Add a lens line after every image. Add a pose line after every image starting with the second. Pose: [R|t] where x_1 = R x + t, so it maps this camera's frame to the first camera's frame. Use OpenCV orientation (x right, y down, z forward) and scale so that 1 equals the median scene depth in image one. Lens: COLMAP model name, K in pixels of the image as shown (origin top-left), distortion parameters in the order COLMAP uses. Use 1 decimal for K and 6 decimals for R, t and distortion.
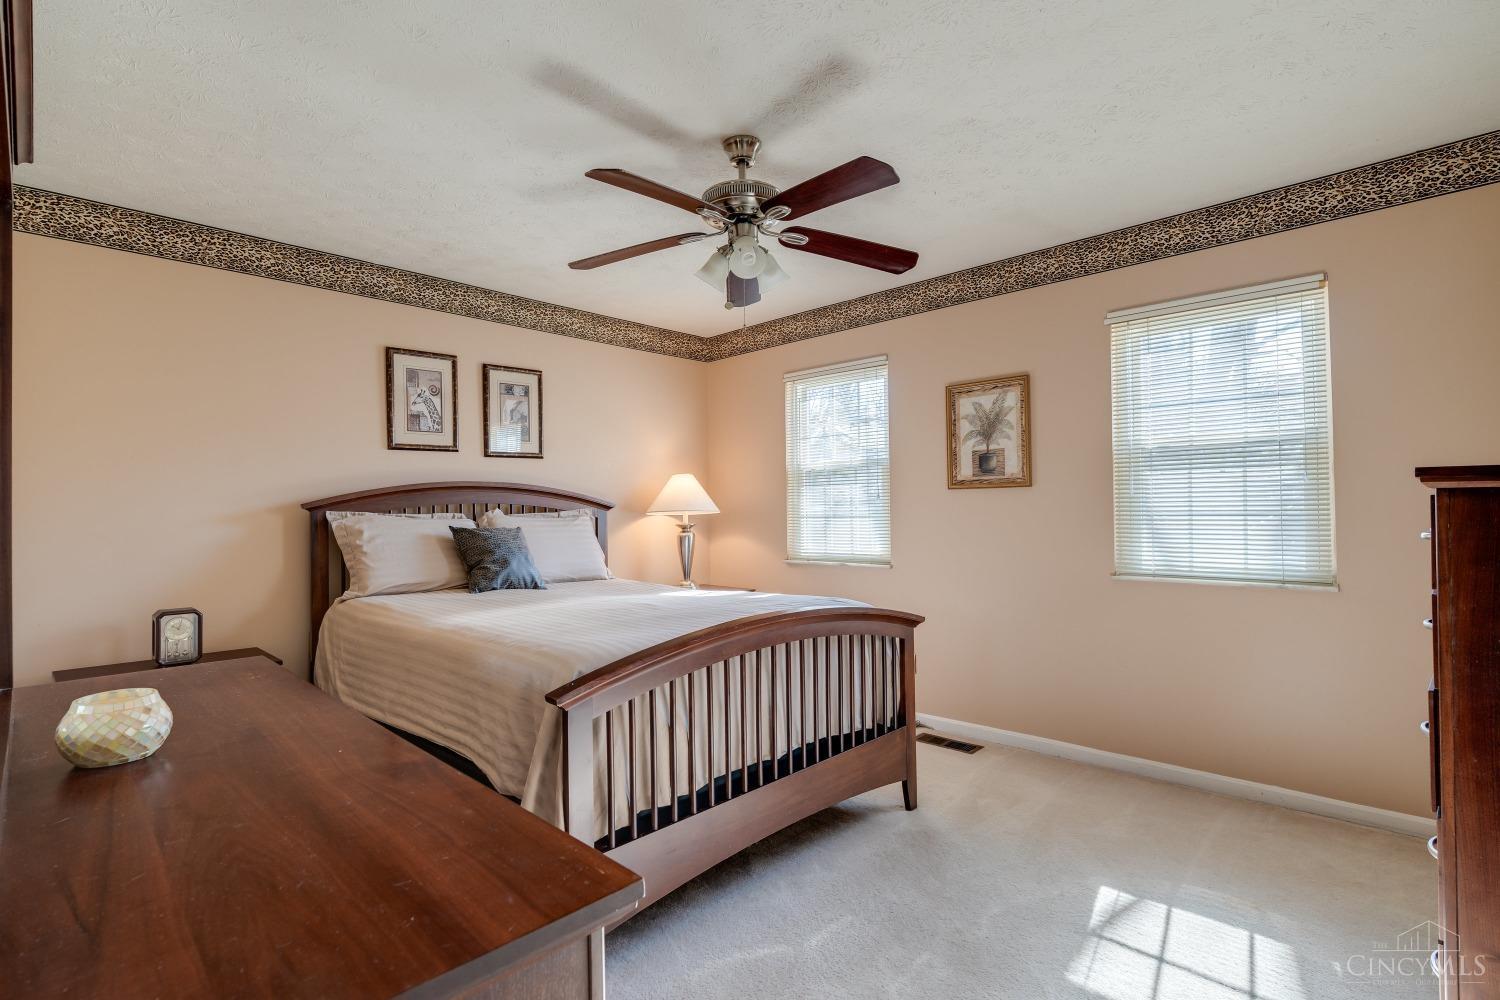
lens RADIAL K [[722.8, 0, 750.0], [0, 722.8, 500.0], [0, 0, 1]] dist [-0.005992, 0.006413]
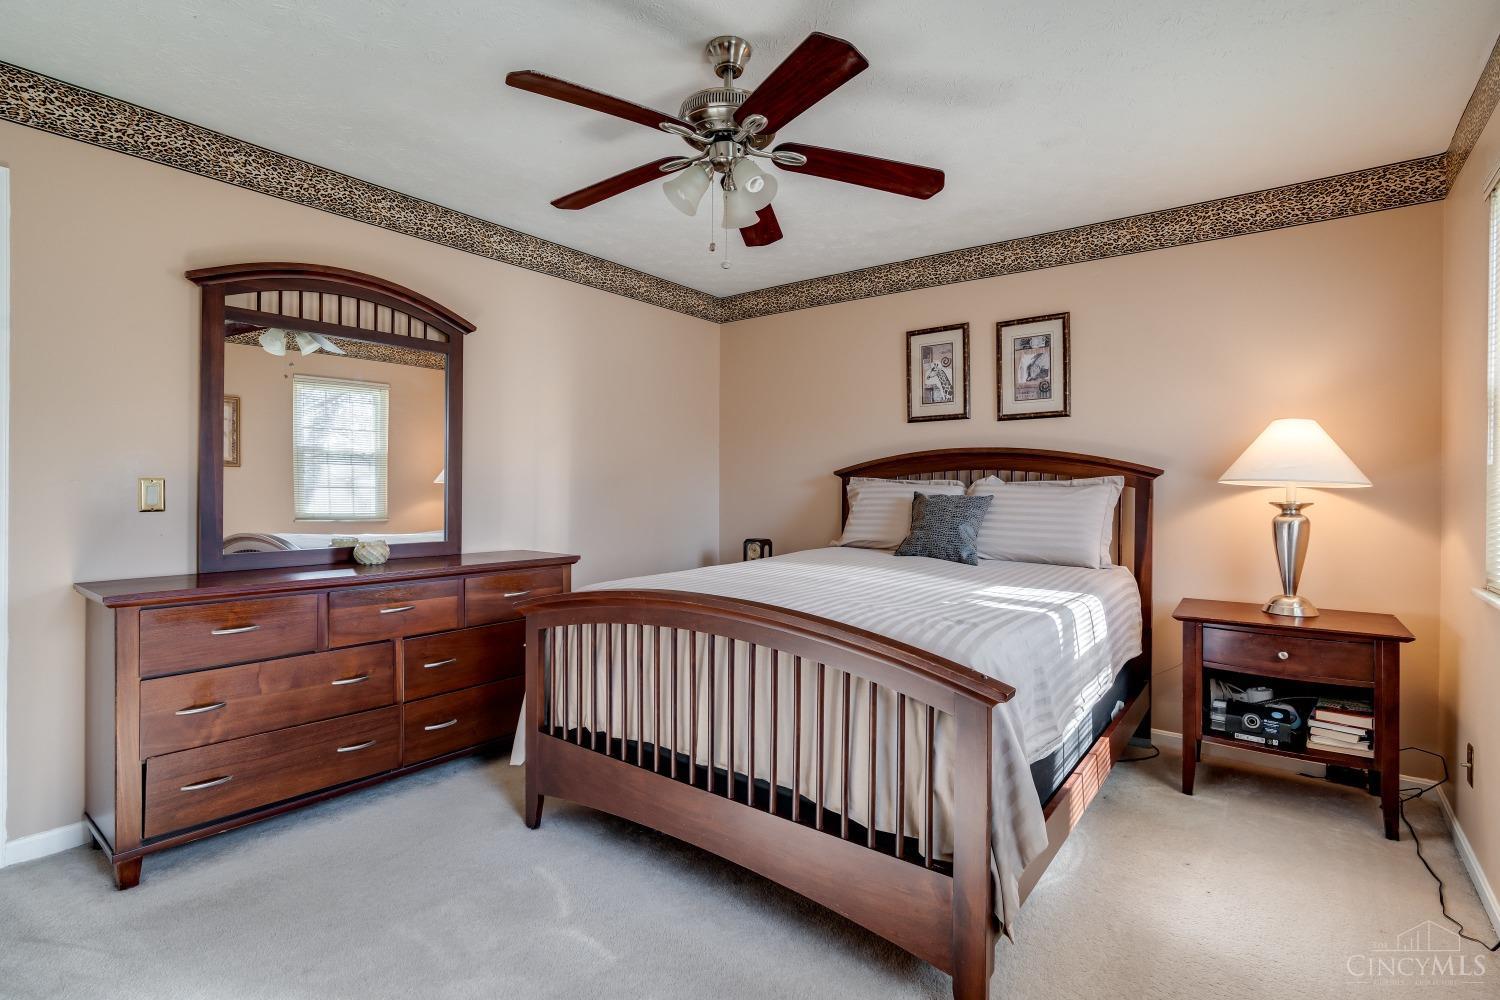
lens RADIAL K [[700.0, 0, 754.6], [0, 700.0, 486.8], [0, 0, 1]] dist [0.000705, 0.000380]
pose [[0.118178, 0.012607, -0.992912, 0.528345], [0.000471, 0.999919, 0.012752, 0.015043], [0.992992, -0.001974, 0.118162, 0.599016]]
